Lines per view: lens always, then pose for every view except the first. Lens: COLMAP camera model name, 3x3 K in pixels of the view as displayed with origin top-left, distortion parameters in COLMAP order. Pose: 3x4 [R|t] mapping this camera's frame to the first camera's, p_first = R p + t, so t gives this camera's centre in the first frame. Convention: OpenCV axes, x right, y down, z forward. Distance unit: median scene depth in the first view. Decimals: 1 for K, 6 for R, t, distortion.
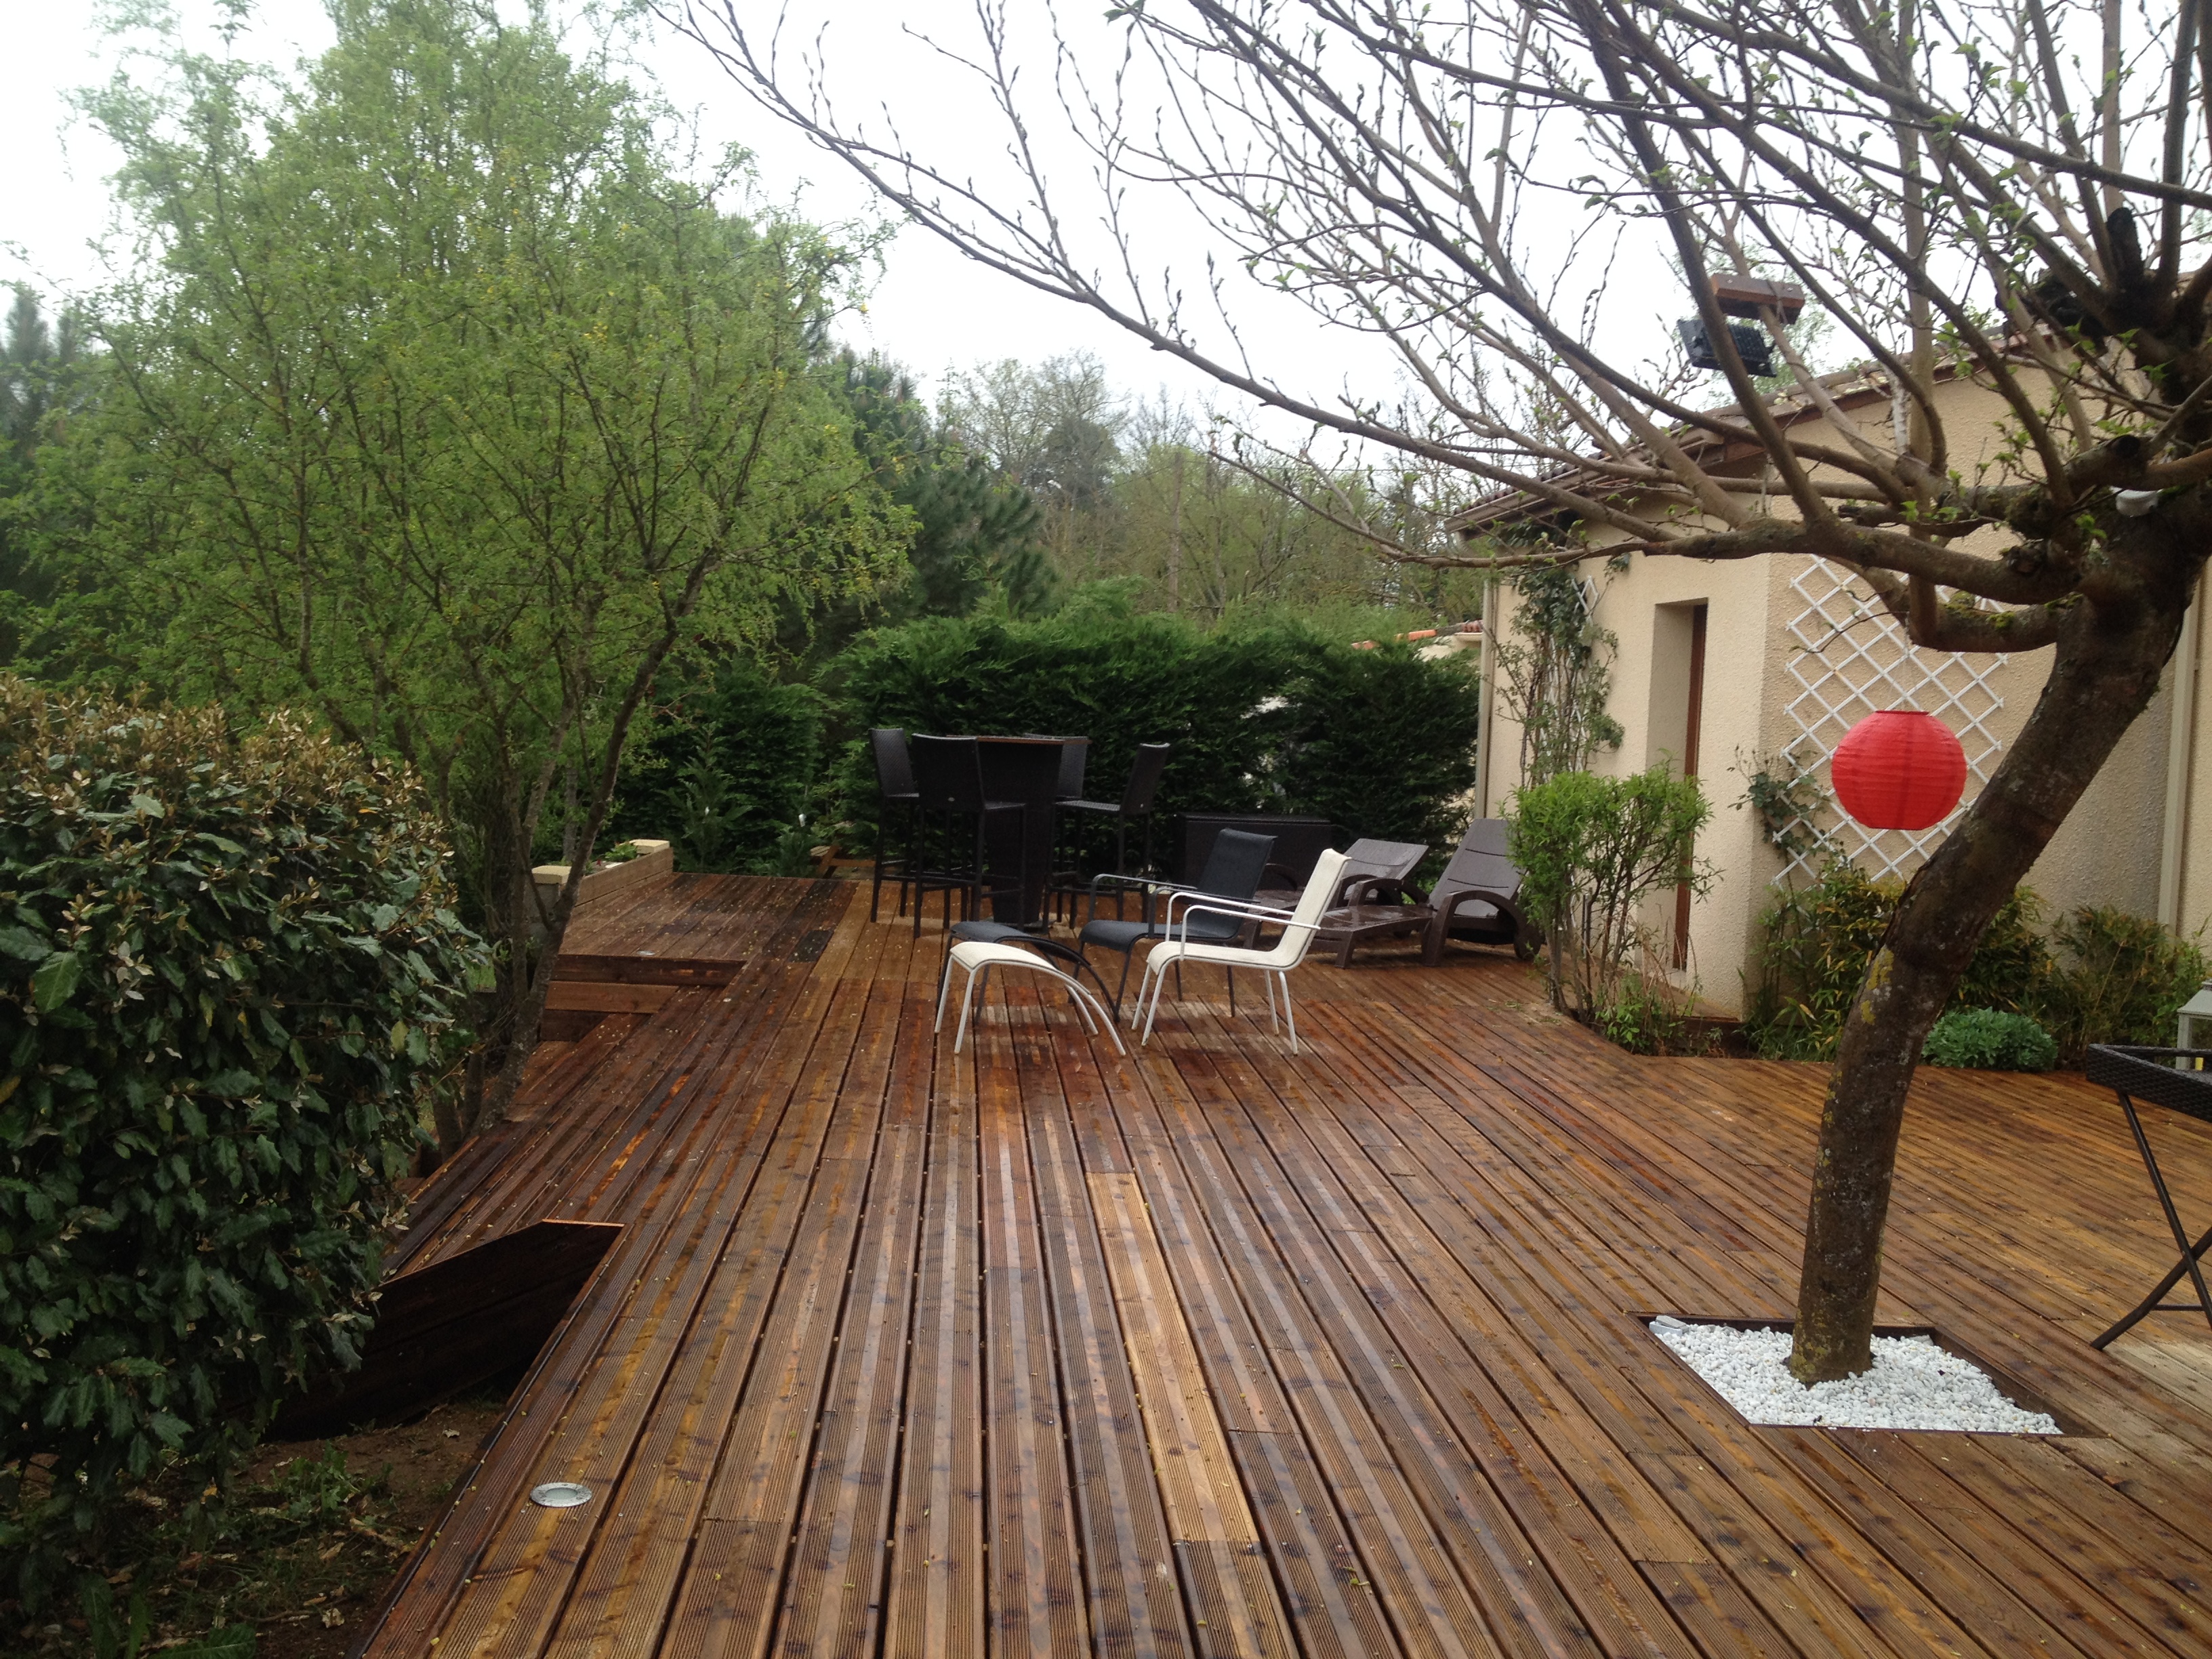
lens RADIAL K [[1914.3, 0, 1106.0], [0, 1914.3, 829.5], [0, 0, 1]] dist [-0.004007, -0.001463]
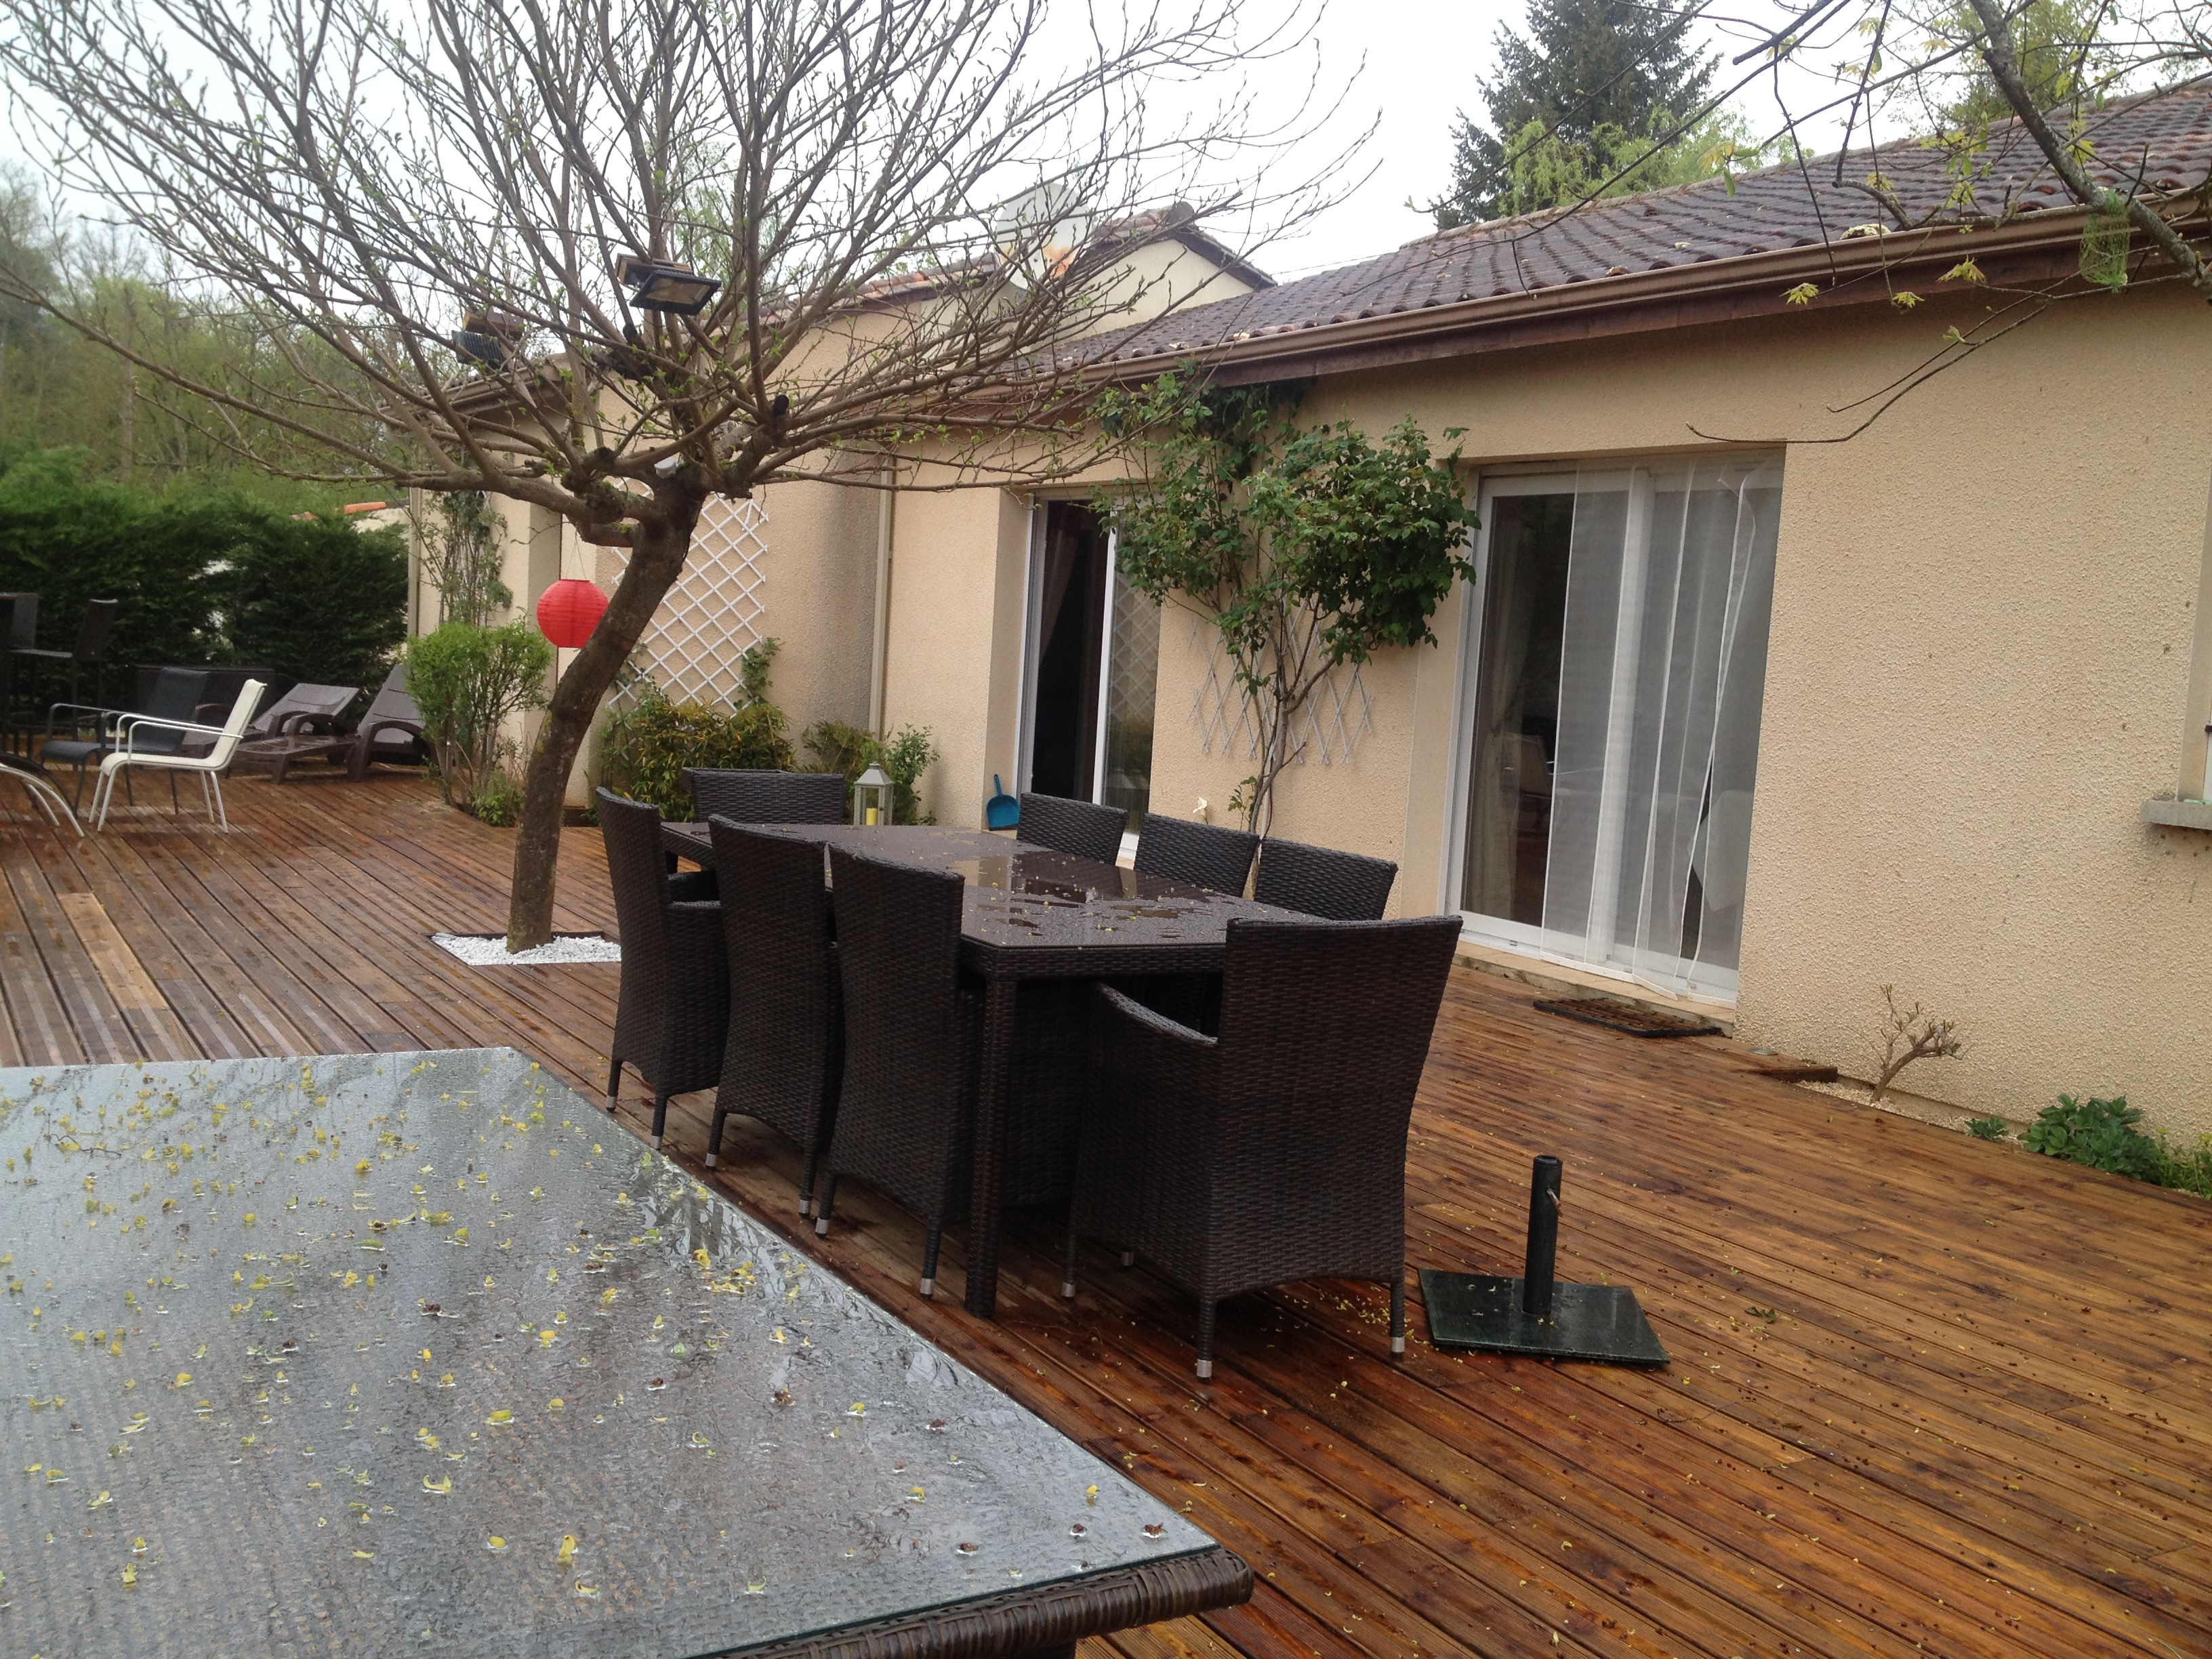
lens RADIAL K [[1868.6, 0, 1106.0], [0, 1868.6, 829.5], [0, 0, 1]] dist [0.001077, -0.114332]
pose [[0.869775, -0.041183, 0.491727, -0.002519], [0.006656, 0.997400, 0.071762, 0.016936], [-0.493403, -0.059144, 0.867788, -0.266952]]
